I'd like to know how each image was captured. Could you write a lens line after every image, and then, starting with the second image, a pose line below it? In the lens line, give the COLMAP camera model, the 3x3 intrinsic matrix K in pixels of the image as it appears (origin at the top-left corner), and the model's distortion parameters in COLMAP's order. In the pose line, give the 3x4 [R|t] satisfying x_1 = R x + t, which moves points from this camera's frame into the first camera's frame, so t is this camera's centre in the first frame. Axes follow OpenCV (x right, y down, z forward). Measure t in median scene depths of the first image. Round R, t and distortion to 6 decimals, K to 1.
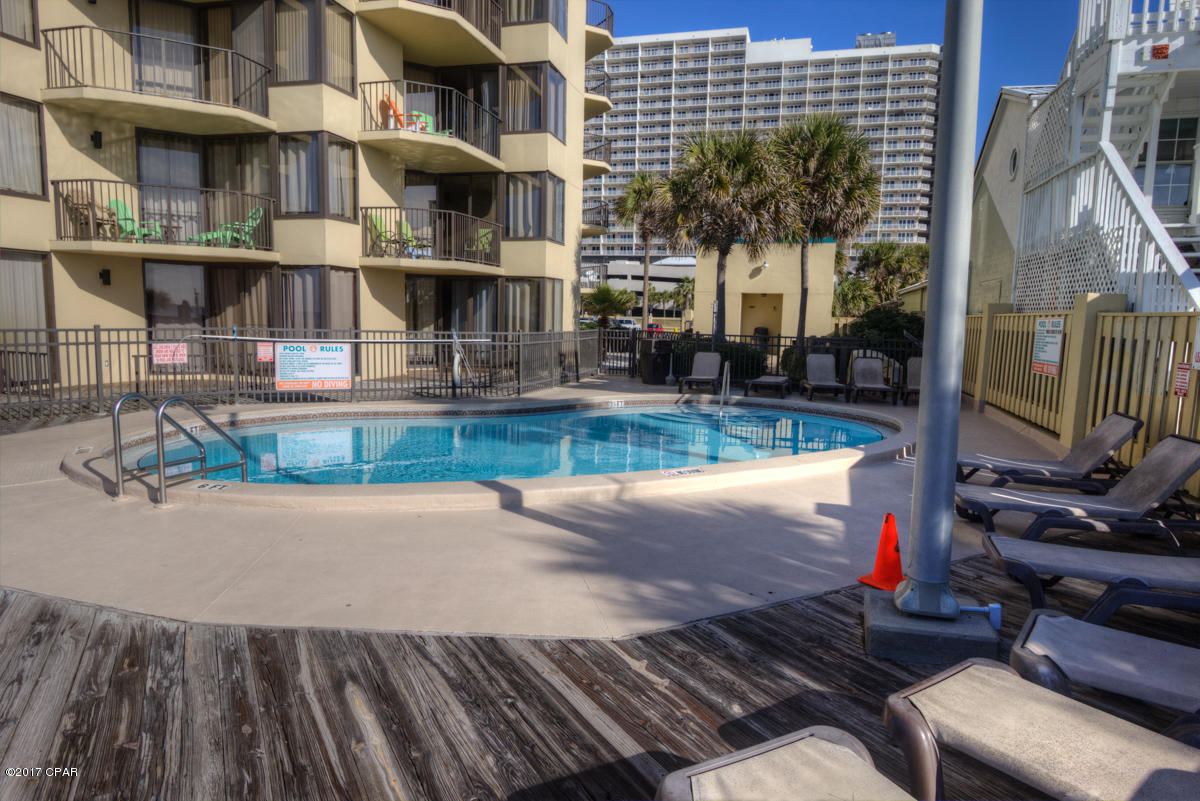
lens RADIAL K [[733.5, 0, 600.0], [0, 733.5, 400.5], [0, 0, 1]] dist [-0.007762, -0.002764]
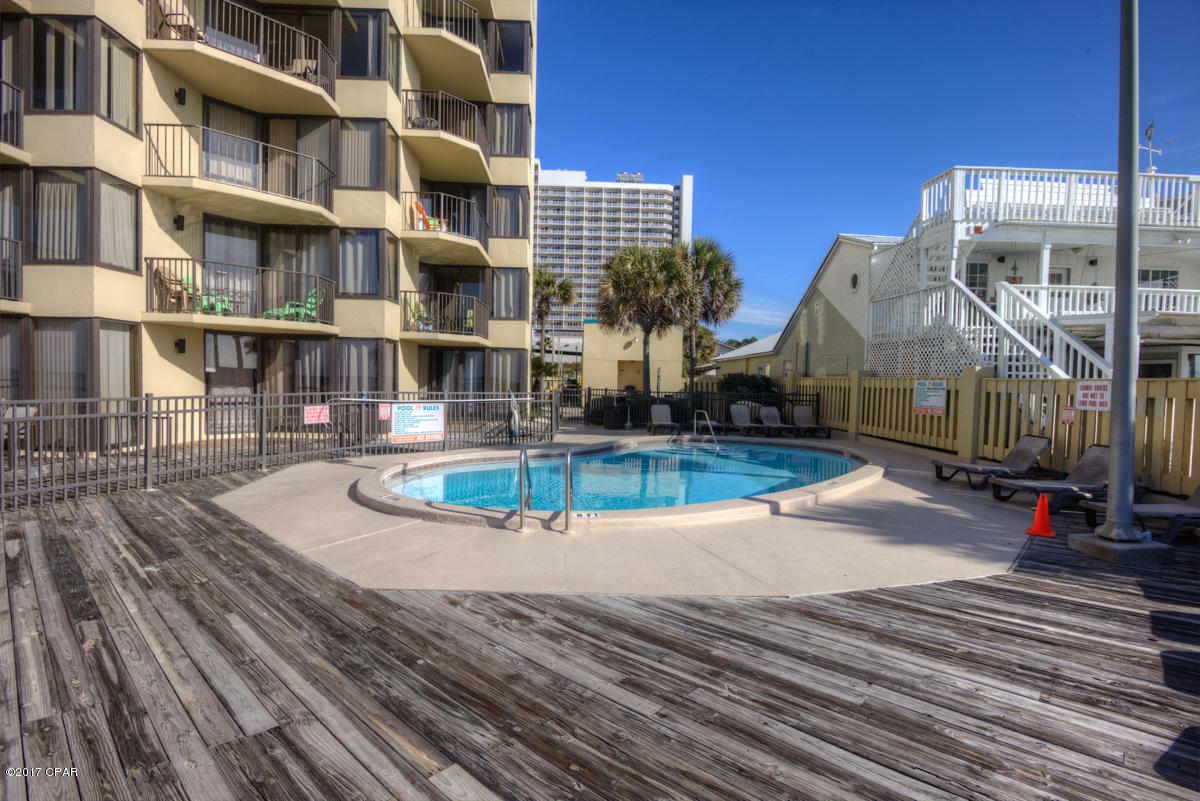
lens RADIAL K [[585.5, 0, 600.0], [0, 585.5, 400.5], [0, 0, 1]] dist [-0.020416, 0.000086]
pose [[0.949223, -0.015923, 0.314202, -0.336563], [0.038411, 0.997112, -0.065511, -0.007044], [-0.312251, 0.074254, 0.947093, -0.005699]]
